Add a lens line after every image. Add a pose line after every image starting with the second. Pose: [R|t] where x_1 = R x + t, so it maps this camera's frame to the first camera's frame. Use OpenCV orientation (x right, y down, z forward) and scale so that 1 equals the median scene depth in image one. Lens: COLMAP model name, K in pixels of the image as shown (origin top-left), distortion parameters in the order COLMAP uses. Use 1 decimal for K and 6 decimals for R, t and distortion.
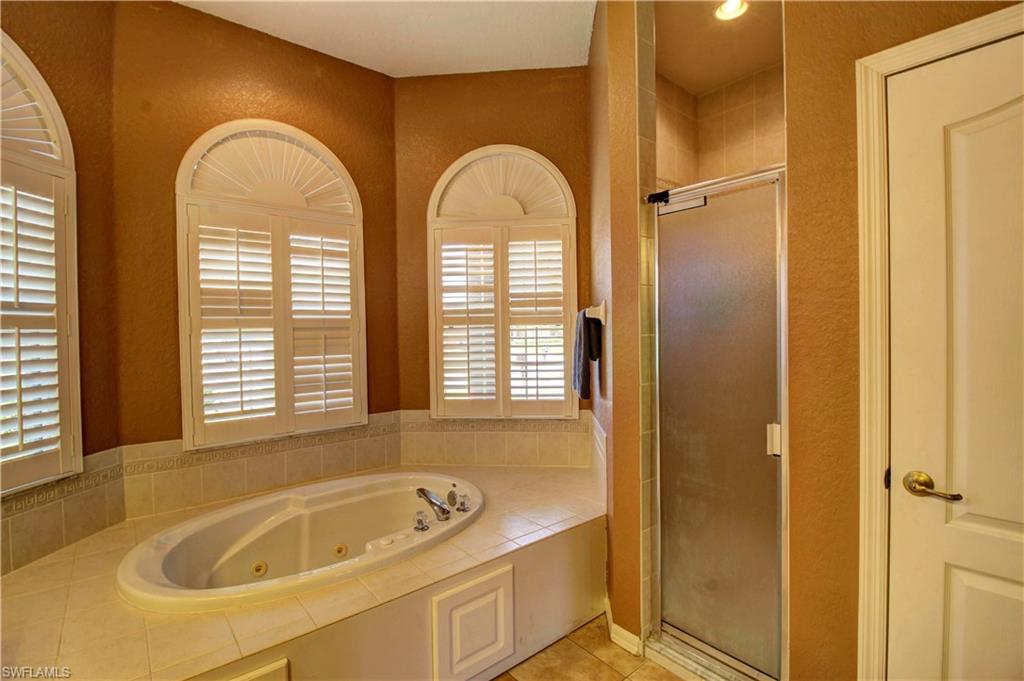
lens RADIAL K [[475.7, 0, 515.8], [0, 475.7, 337.4], [0, 0, 1]] dist [-0.004955, -0.004827]
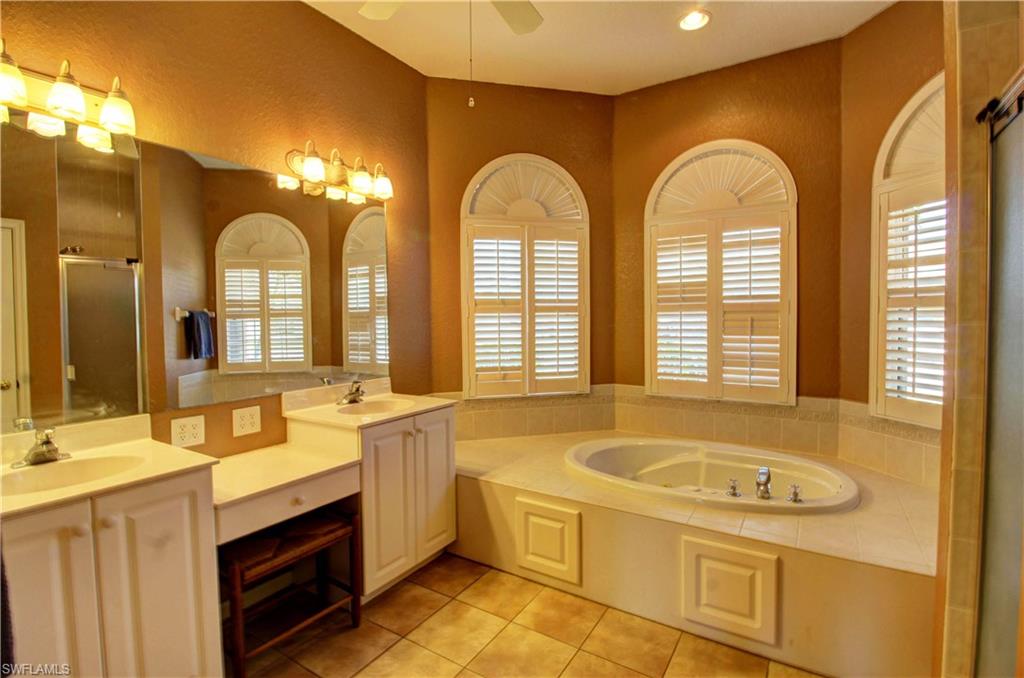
lens RADIAL K [[483.0, 0, 521.7], [0, 483.0, 335.5], [0, 0, 1]] dist [-0.001075, -0.002588]
pose [[0.316202, 0.049060, -0.947422, 0.520853], [-0.010223, 0.998780, 0.048307, -0.012295], [0.948637, -0.005589, 0.316318, 0.135583]]
